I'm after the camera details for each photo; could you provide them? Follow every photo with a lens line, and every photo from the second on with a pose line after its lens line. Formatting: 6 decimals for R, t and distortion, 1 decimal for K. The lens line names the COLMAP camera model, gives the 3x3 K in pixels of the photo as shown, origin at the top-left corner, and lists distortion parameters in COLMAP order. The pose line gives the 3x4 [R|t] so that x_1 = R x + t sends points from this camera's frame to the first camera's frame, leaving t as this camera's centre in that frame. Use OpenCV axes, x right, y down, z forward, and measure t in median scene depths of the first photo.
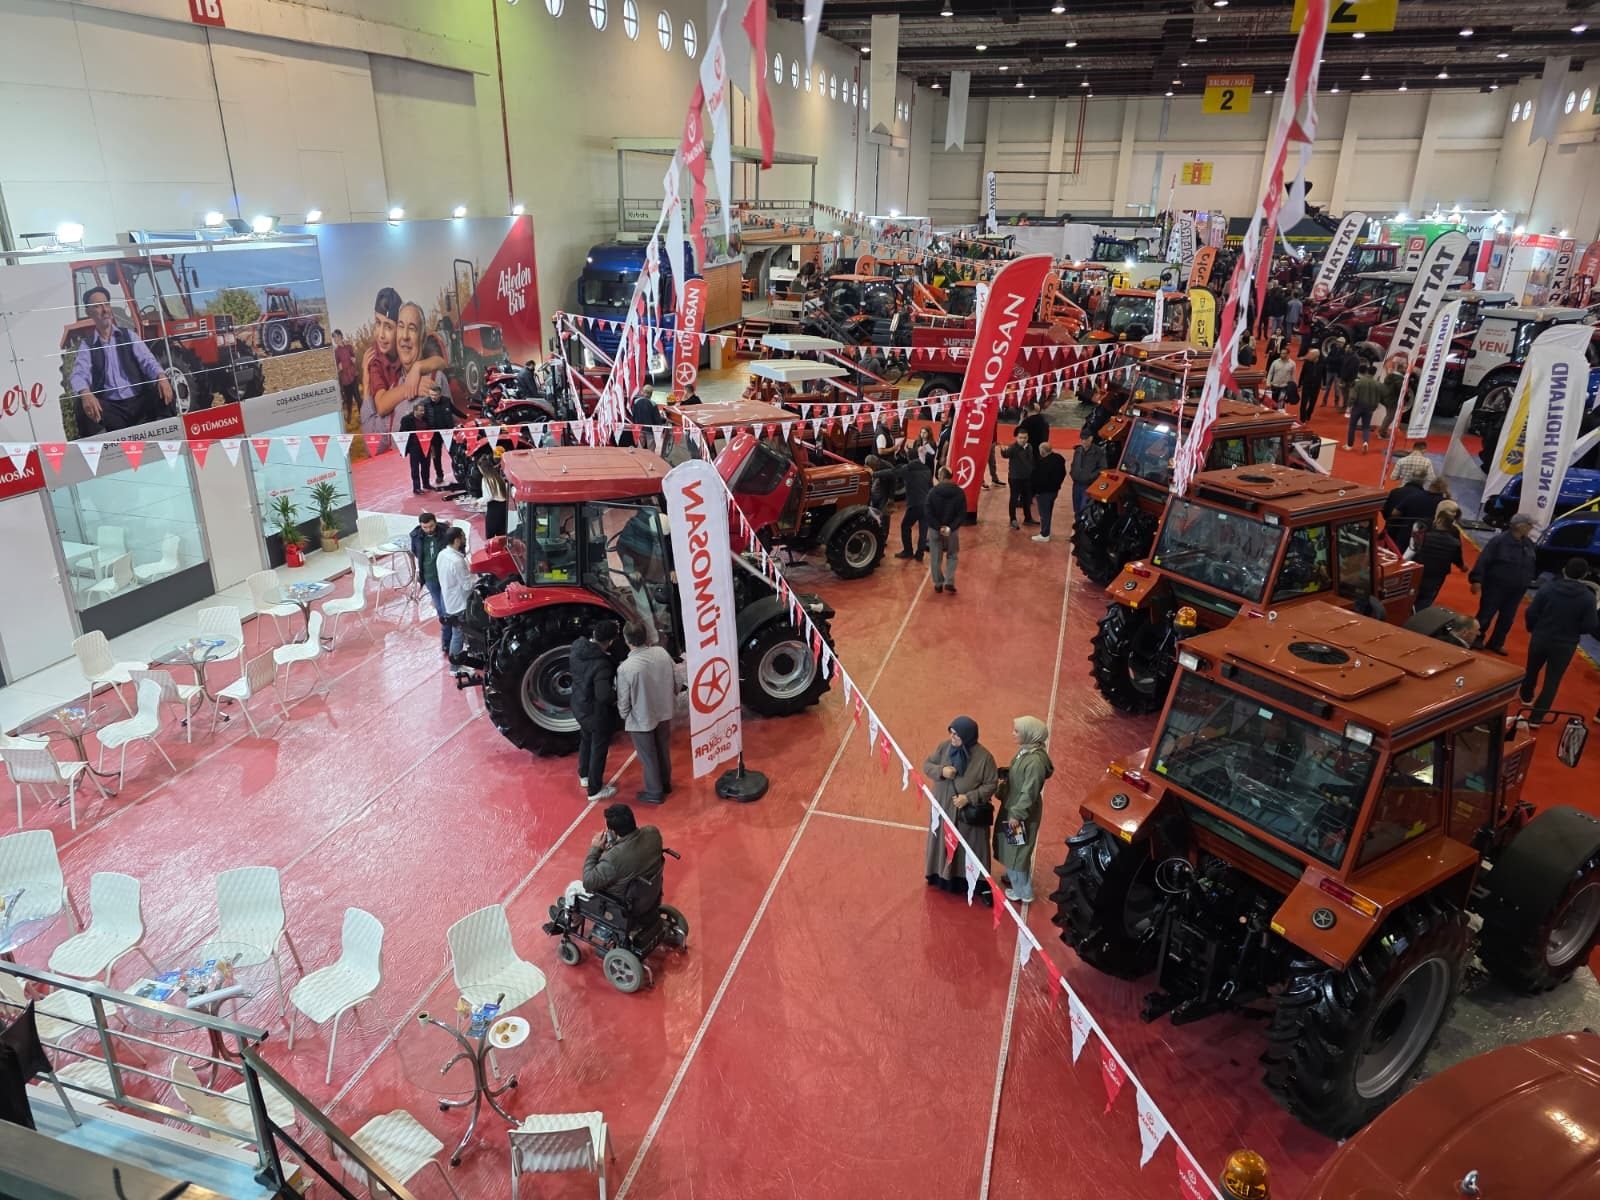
lens RADIAL K [[1052.6, 0, 800.0], [0, 1052.6, 600.0], [0, 0, 1]] dist [0.109174, -0.088885]
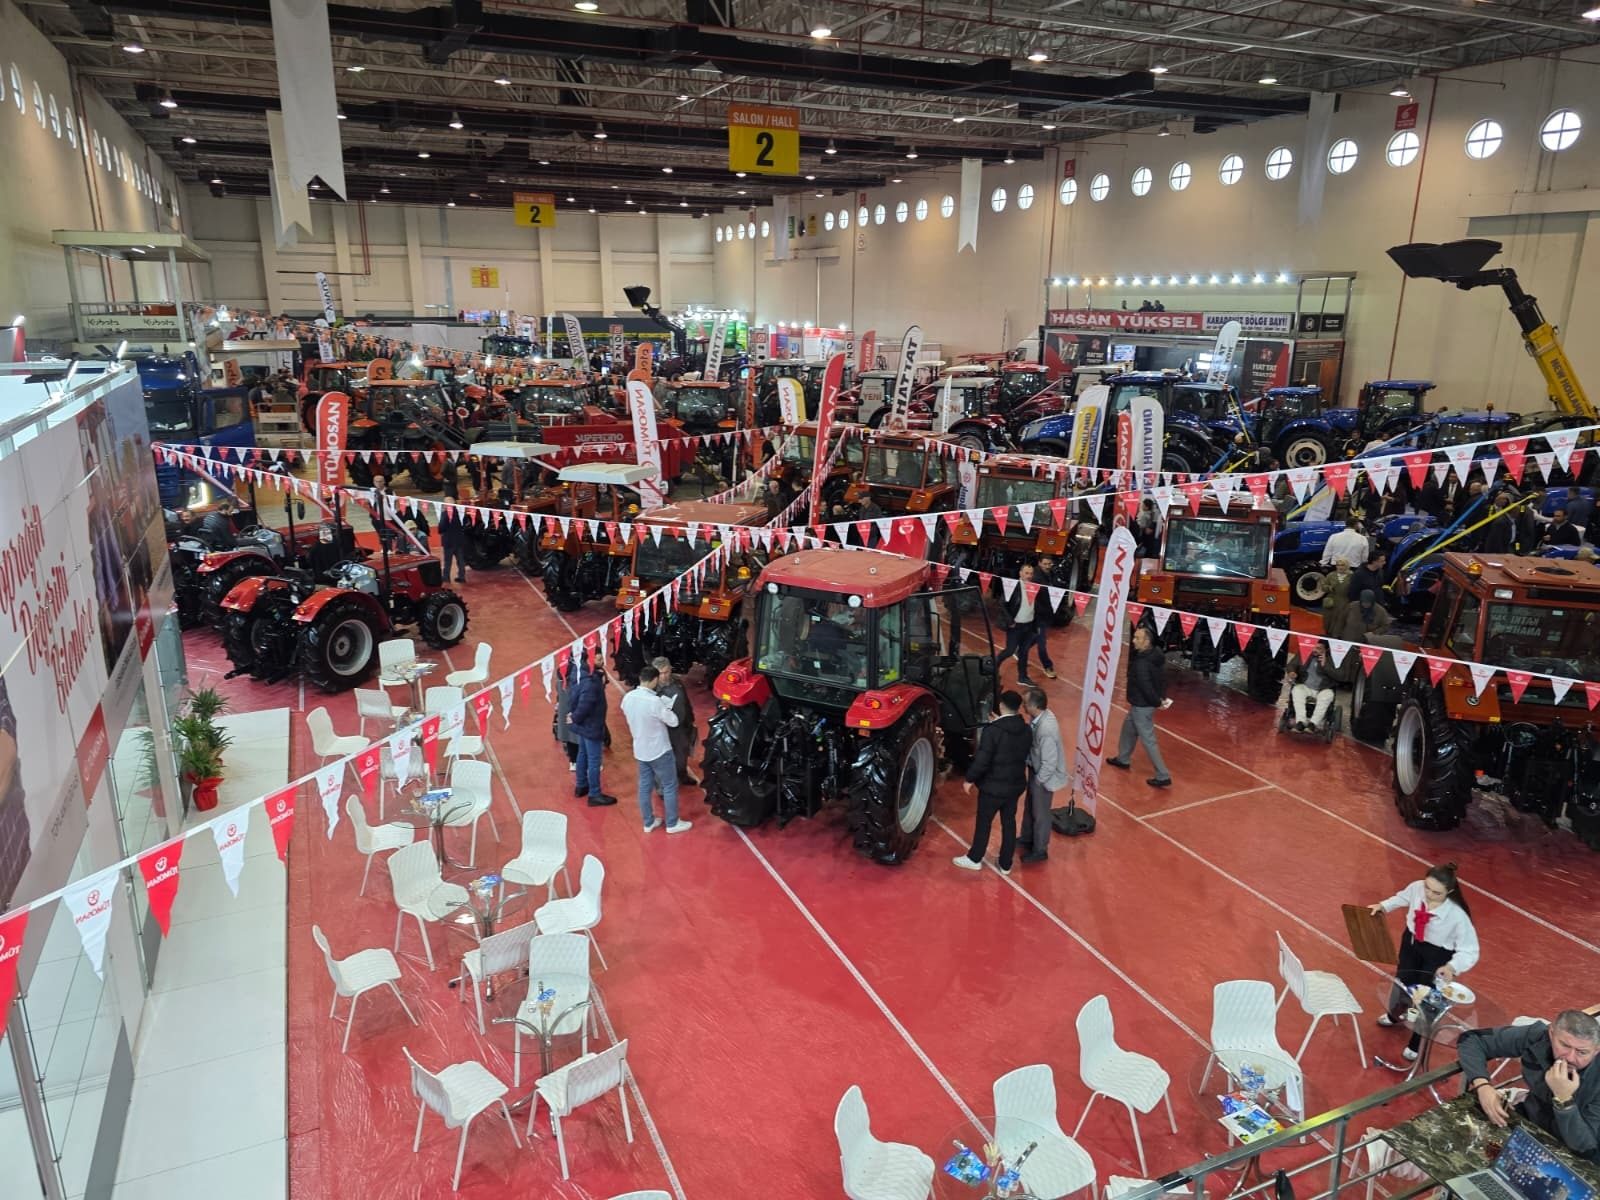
lens RADIAL K [[1080.4, 0, 800.0], [0, 1080.4, 600.0], [0, 0, 1]] dist [0.004606, 0.002866]
pose [[0.755919, -0.182492, 0.628716, -0.314731], [0.235433, 0.971890, -0.000963, -0.036434], [-0.610867, 0.148748, 0.777635, 0.084762]]
